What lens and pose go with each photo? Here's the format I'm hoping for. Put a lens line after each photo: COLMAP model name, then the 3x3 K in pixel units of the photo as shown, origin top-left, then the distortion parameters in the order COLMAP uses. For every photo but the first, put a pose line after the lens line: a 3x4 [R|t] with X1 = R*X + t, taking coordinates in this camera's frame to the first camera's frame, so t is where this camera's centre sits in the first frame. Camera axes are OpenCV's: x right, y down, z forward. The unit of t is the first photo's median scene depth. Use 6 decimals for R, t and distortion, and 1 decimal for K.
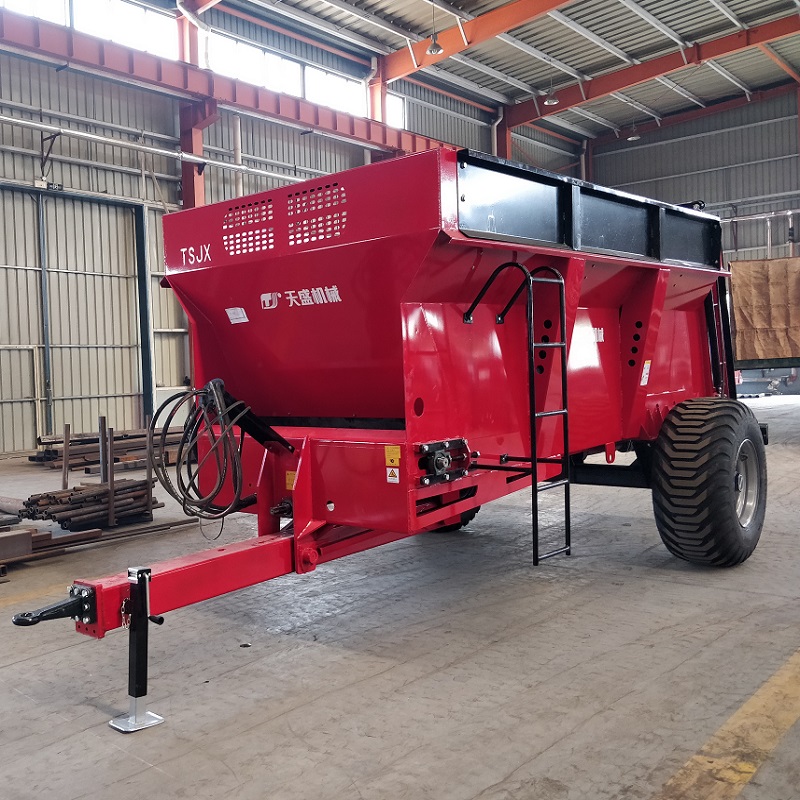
lens RADIAL K [[860.5, 0, 400.0], [0, 860.5, 400.0], [0, 0, 1]] dist [0.009102, -0.018571]
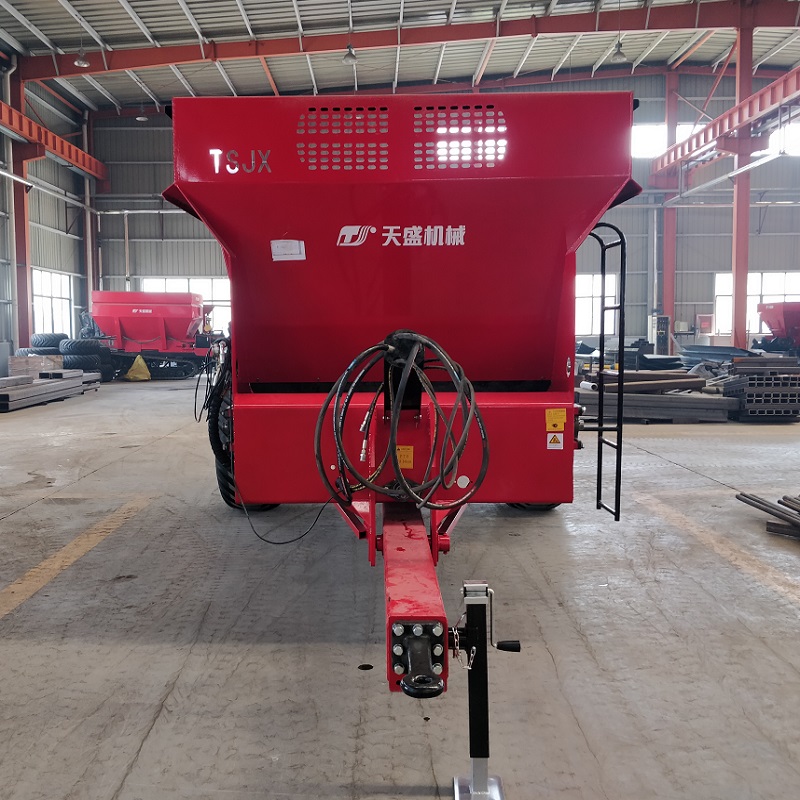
lens RADIAL K [[793.3, 0, 400.0], [0, 793.3, 400.0], [0, 0, 1]] dist [0.015144, -0.030911]
pose [[0.769340, -0.022012, 0.638460, -0.593465], [0.003390, 0.999533, 0.030374, 0.015346], [-0.638830, -0.021204, 0.769055, 0.401806]]
